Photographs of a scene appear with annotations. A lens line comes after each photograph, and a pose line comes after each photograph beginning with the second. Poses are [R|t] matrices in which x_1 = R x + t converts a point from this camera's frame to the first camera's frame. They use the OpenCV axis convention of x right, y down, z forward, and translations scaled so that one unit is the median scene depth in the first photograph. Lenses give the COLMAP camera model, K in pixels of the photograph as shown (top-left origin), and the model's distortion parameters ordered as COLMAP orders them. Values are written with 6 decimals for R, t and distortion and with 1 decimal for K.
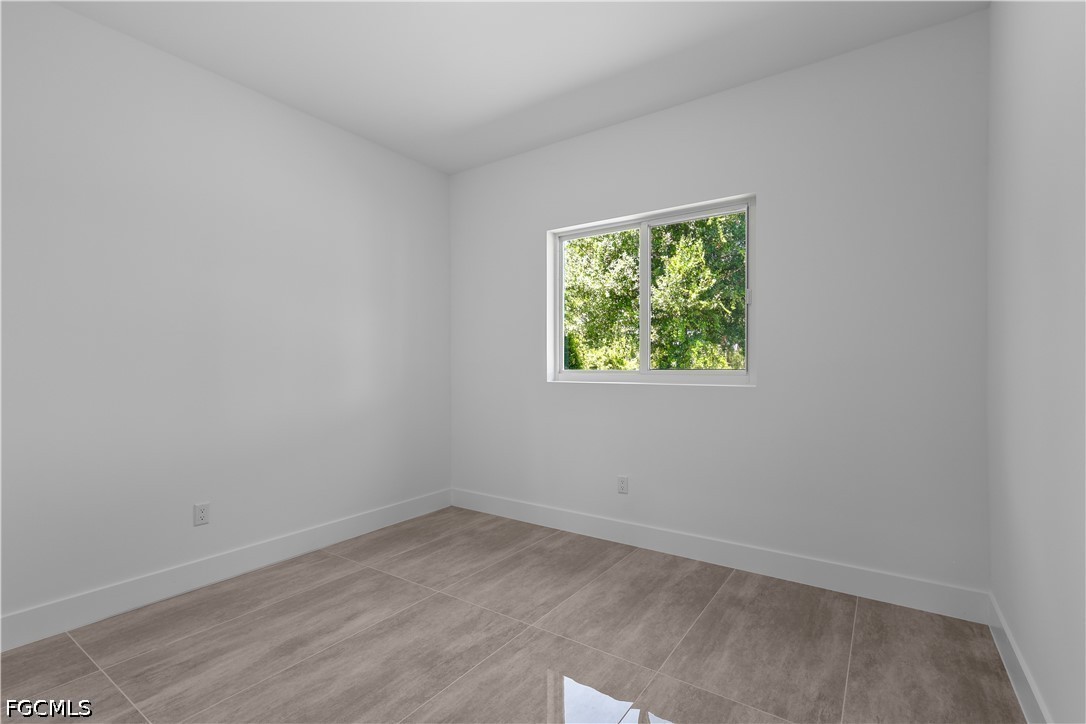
lens RADIAL K [[488.8, 0, 549.6], [0, 488.8, 367.1], [0, 0, 1]] dist [0.003627, 0.000640]
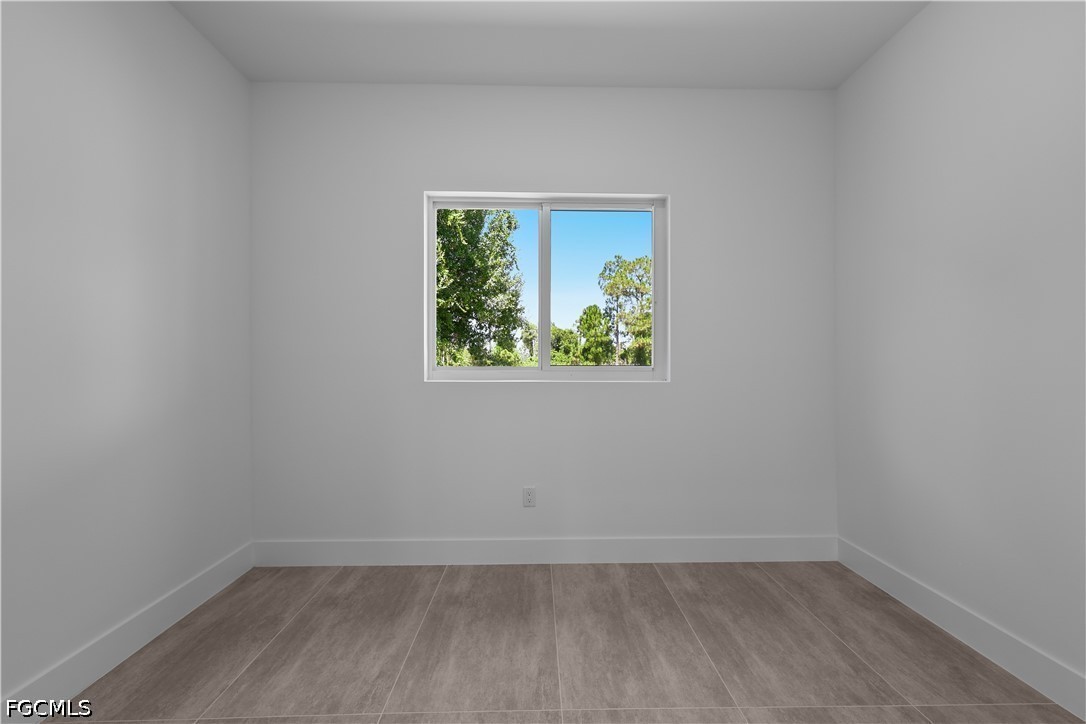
lens RADIAL K [[472.8, 0, 544.1], [0, 472.8, 362.5], [0, 0, 1]] dist [0.002595, 0.000135]
pose [[0.812959, 0.004144, 0.582307, -0.377822], [-0.001071, 0.999984, -0.005620, 0.004743], [-0.582321, 0.003945, 0.812950, 0.341015]]
